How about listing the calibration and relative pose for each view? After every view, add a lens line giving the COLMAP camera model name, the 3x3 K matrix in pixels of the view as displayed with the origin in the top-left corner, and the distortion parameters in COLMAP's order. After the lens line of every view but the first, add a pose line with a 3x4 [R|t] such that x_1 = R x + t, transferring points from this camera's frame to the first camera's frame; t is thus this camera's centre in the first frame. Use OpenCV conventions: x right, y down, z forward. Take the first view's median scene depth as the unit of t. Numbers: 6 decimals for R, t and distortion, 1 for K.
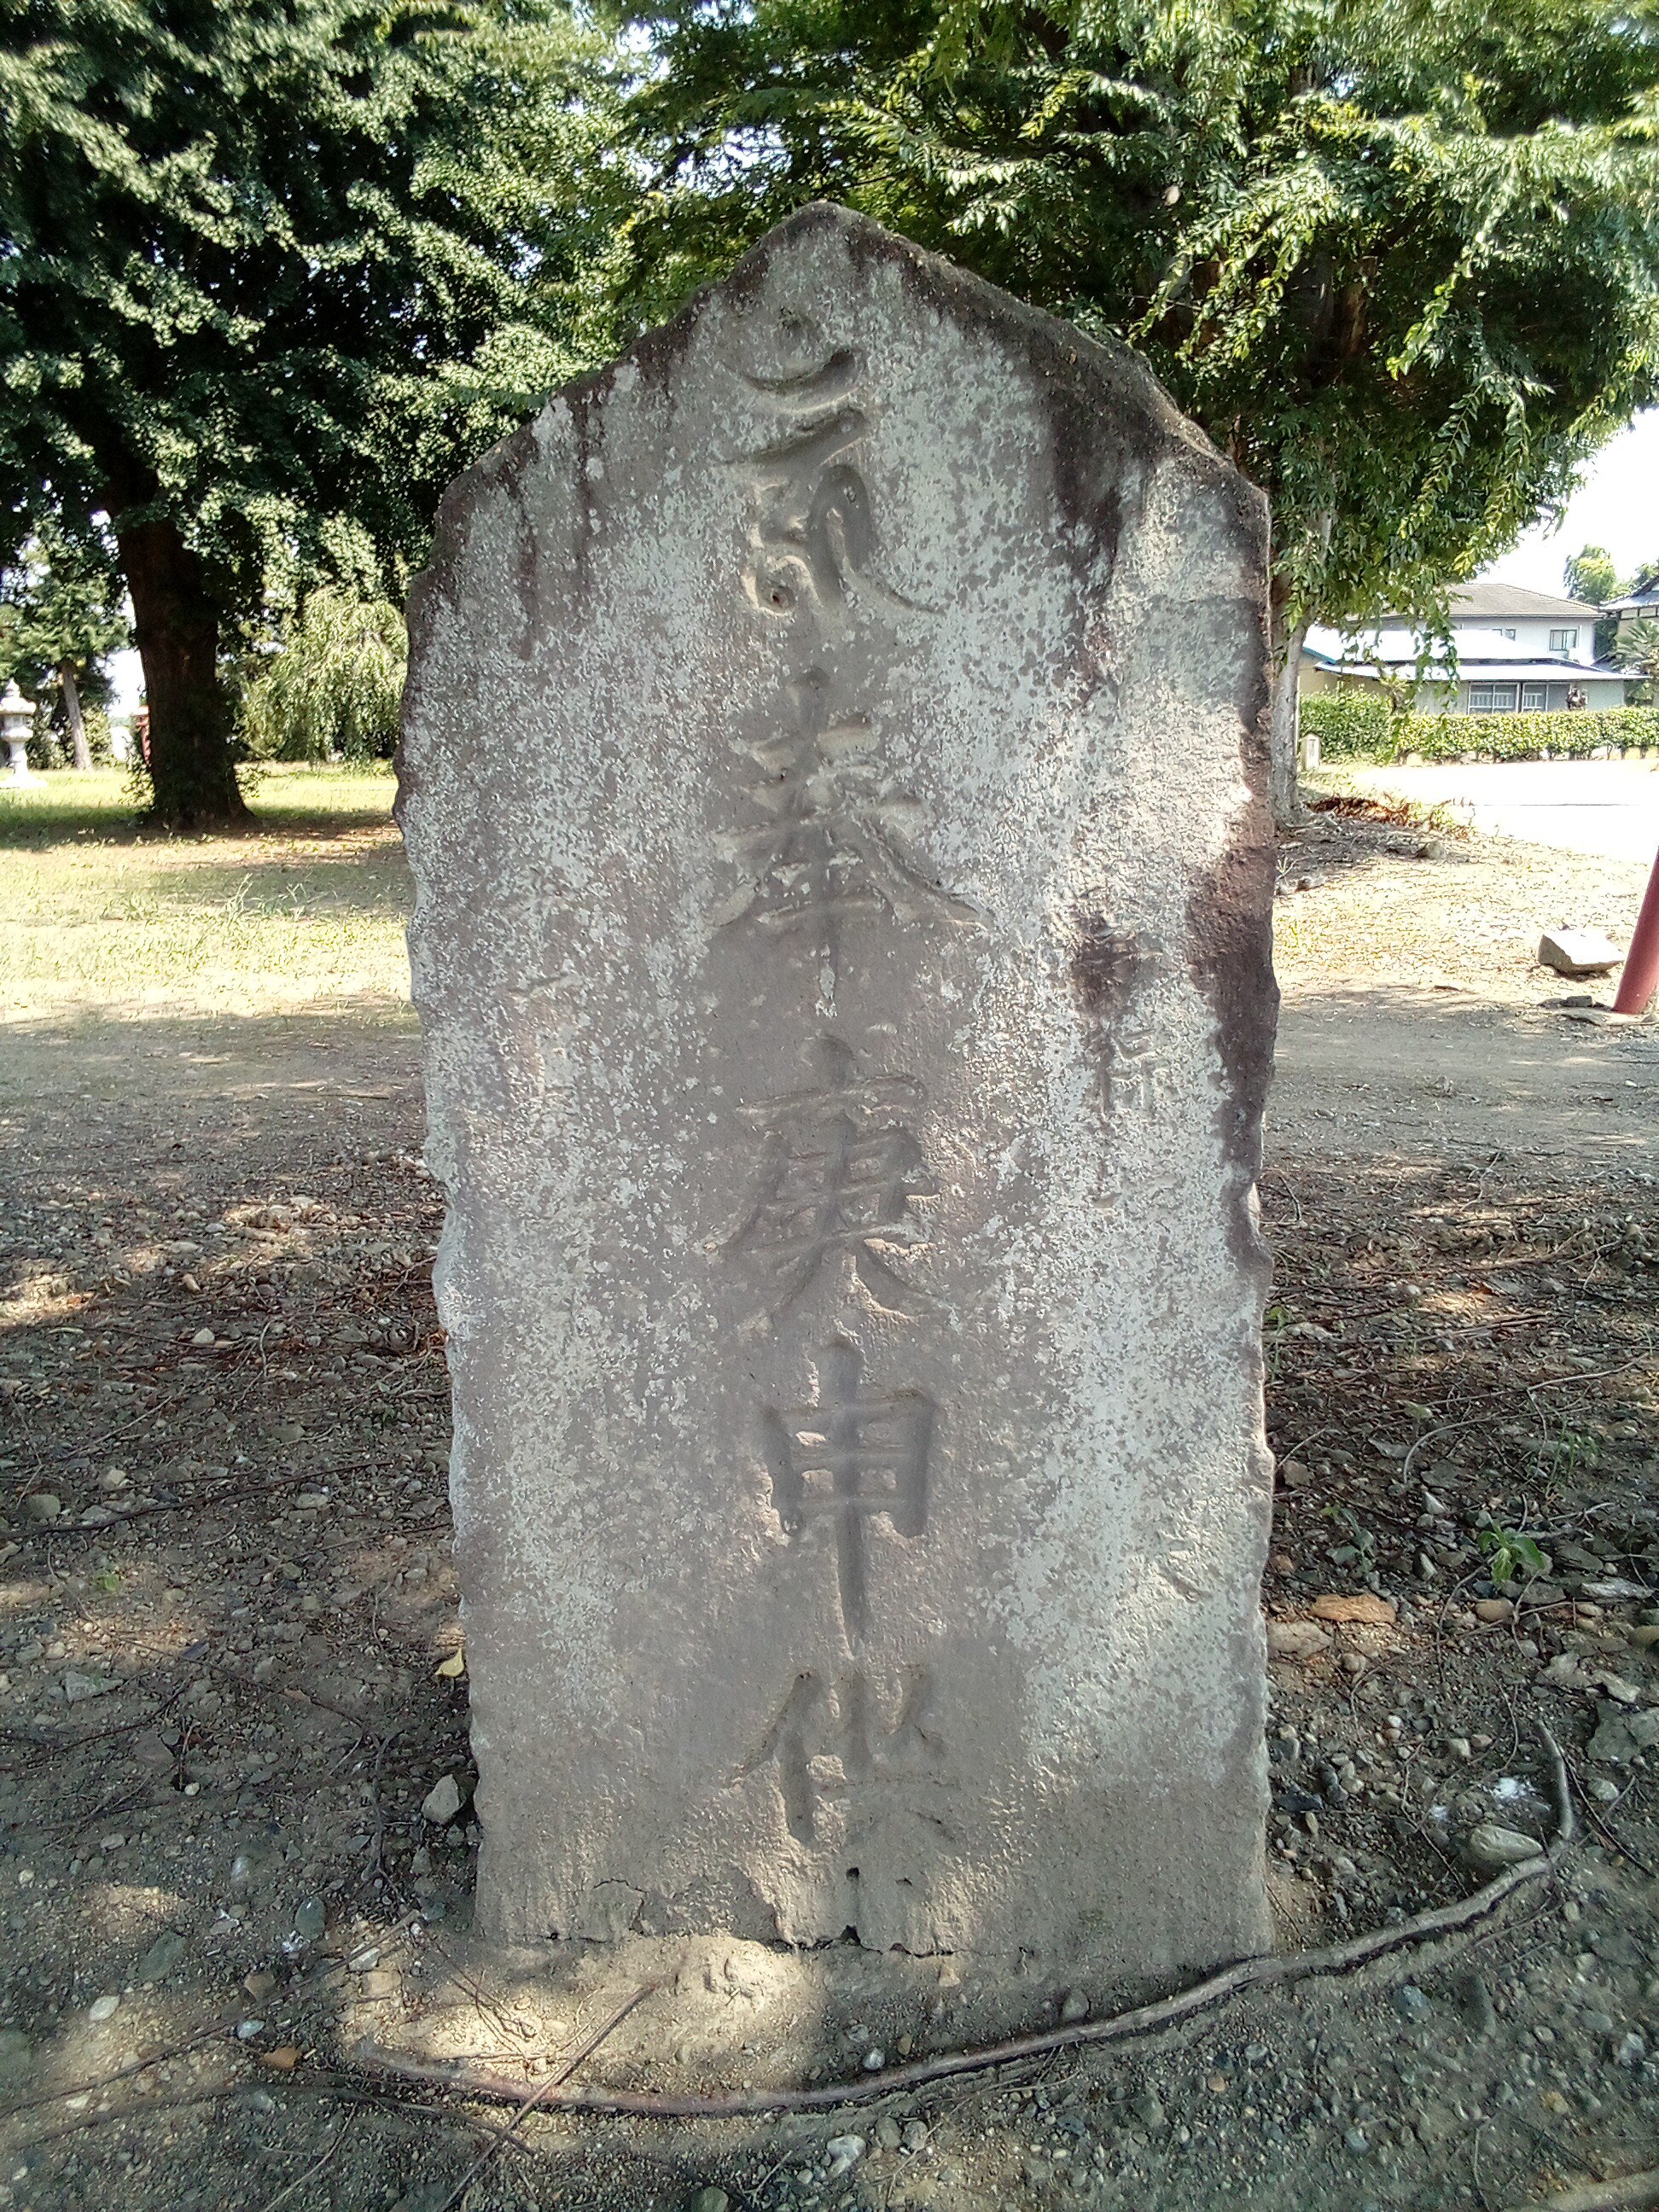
lens RADIAL K [[1855.0, 0, 824.0], [0, 1855.0, 1119.8], [0, 0, 1]] dist [0.035541, -0.058409]
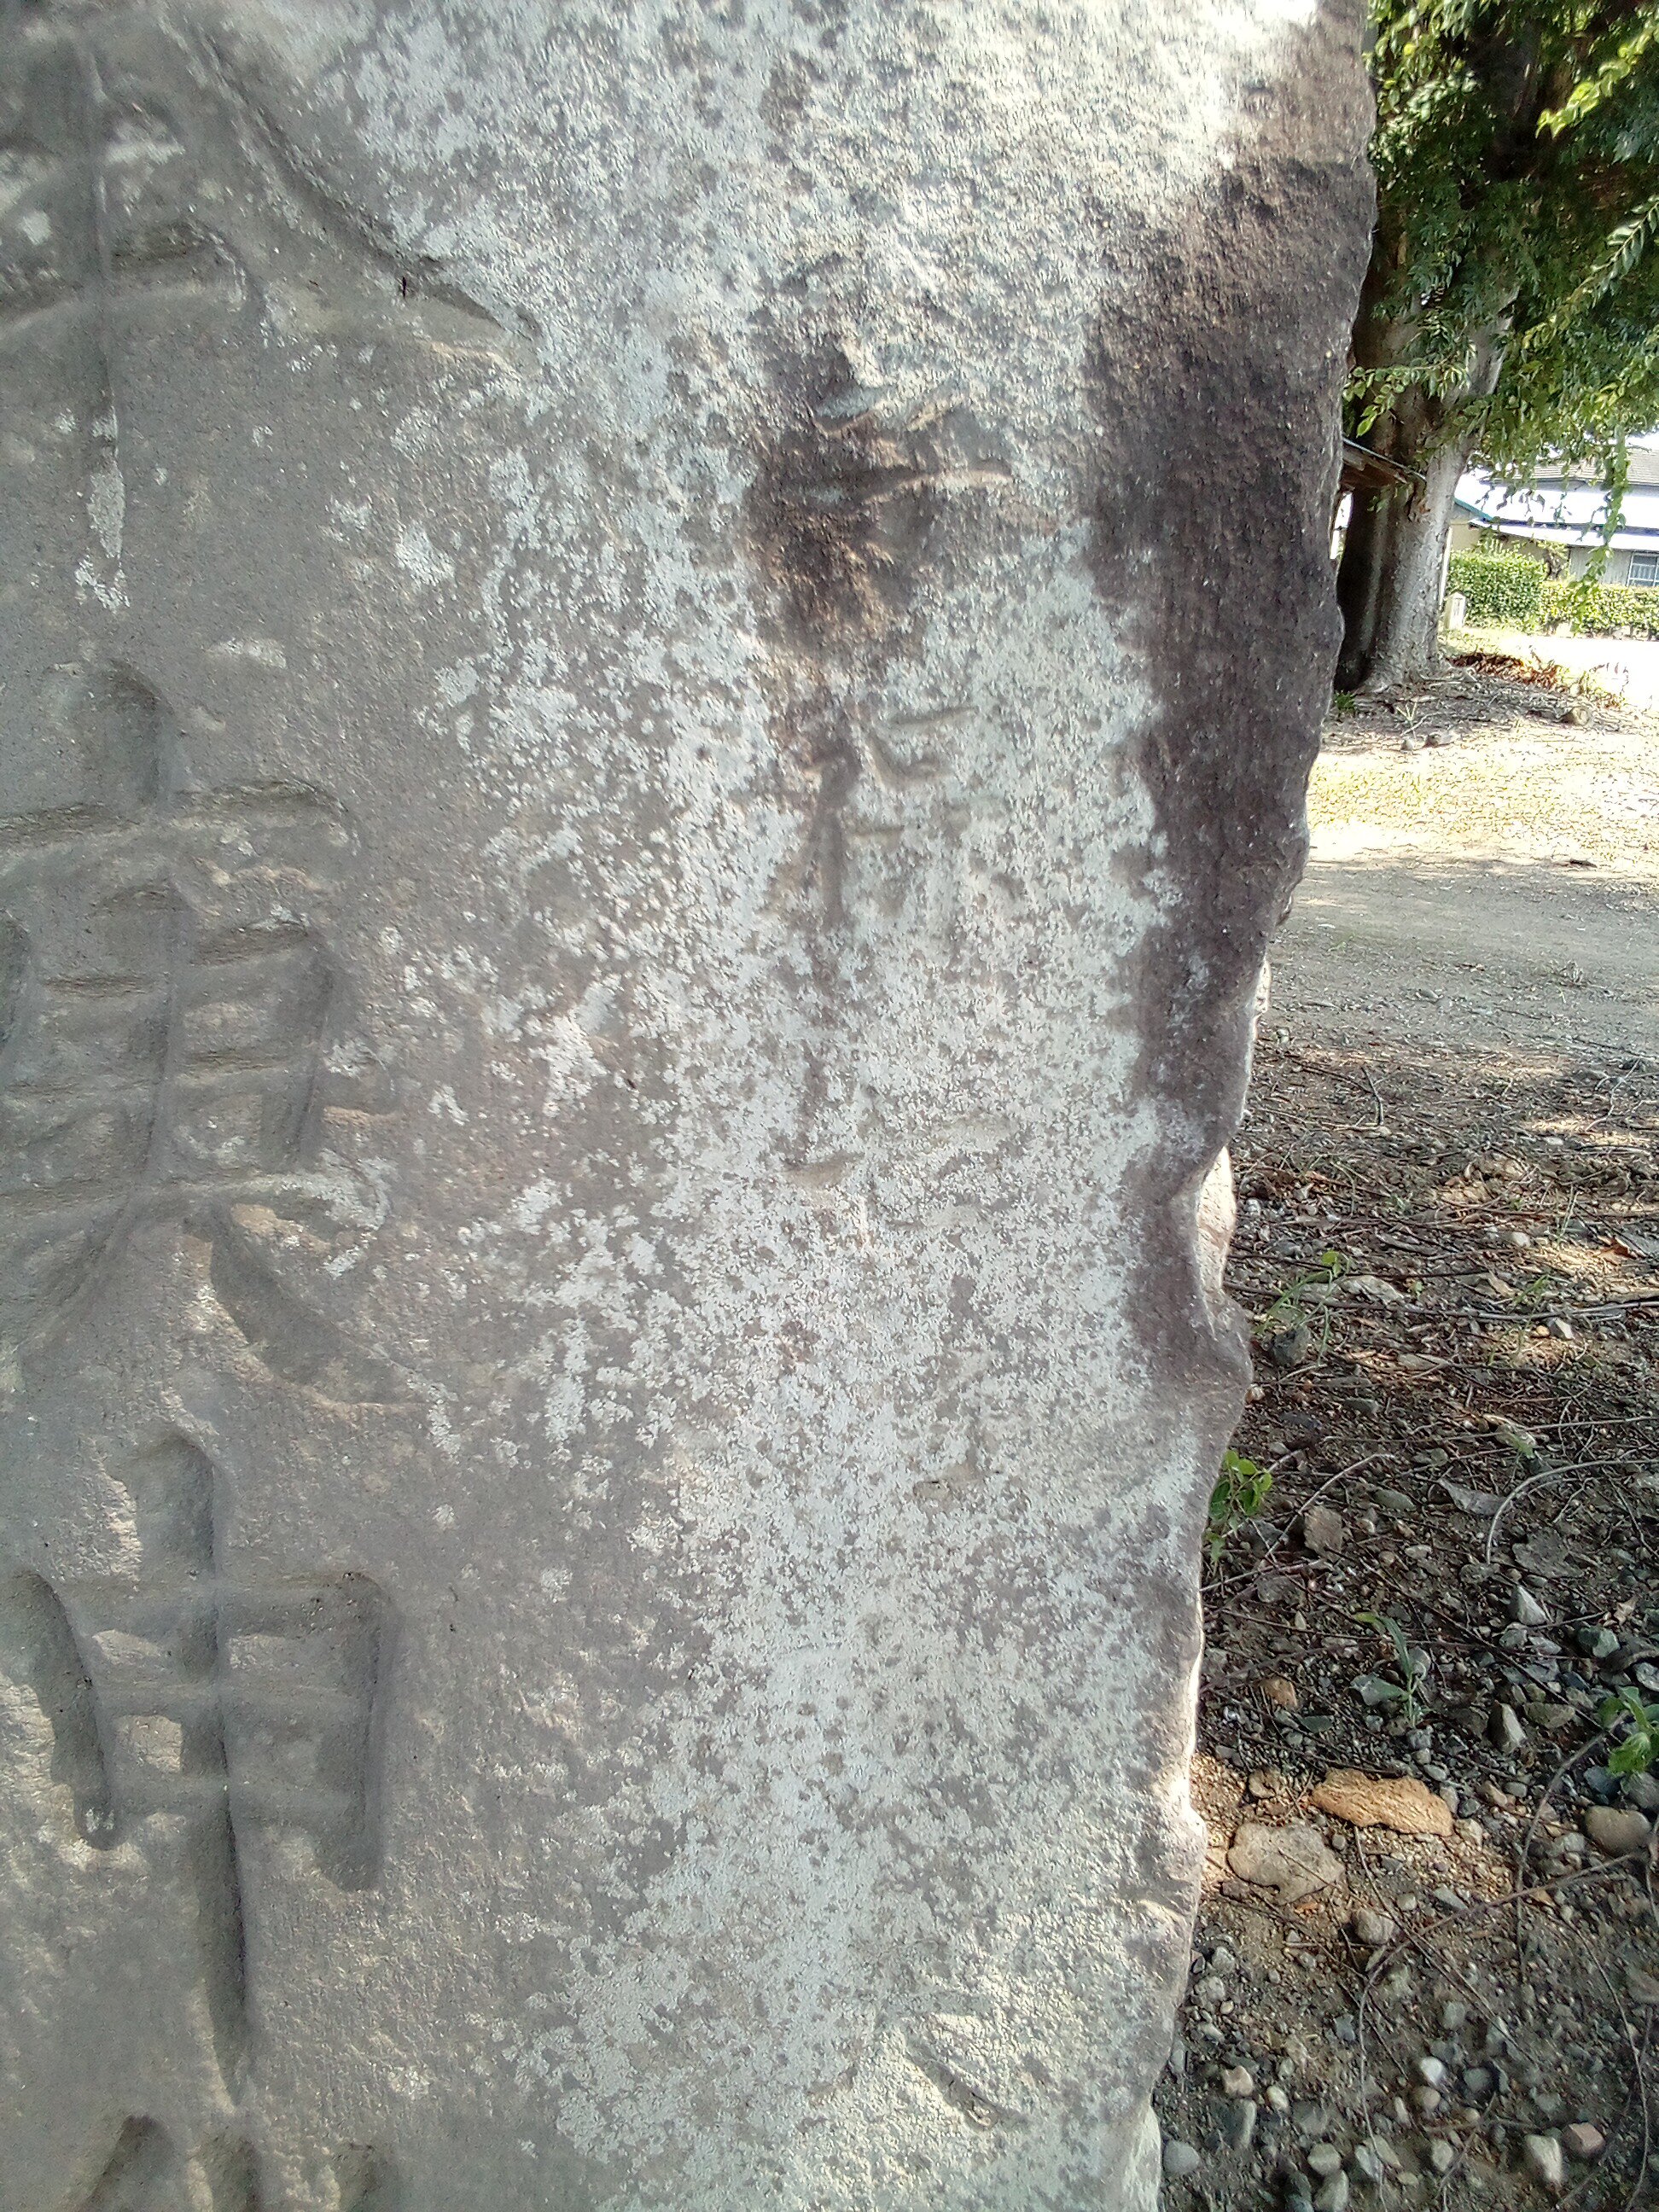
lens RADIAL K [[1855.0, 0, 832.8], [0, 1855.0, 1110.7], [0, 0, 1]] dist [0.035541, -0.058409]
pose [[0.995254, 0.089318, -0.038635, 0.164013], [-0.085742, 0.992601, 0.085971, -0.000826], [0.046028, -0.082250, 0.995548, 0.612298]]
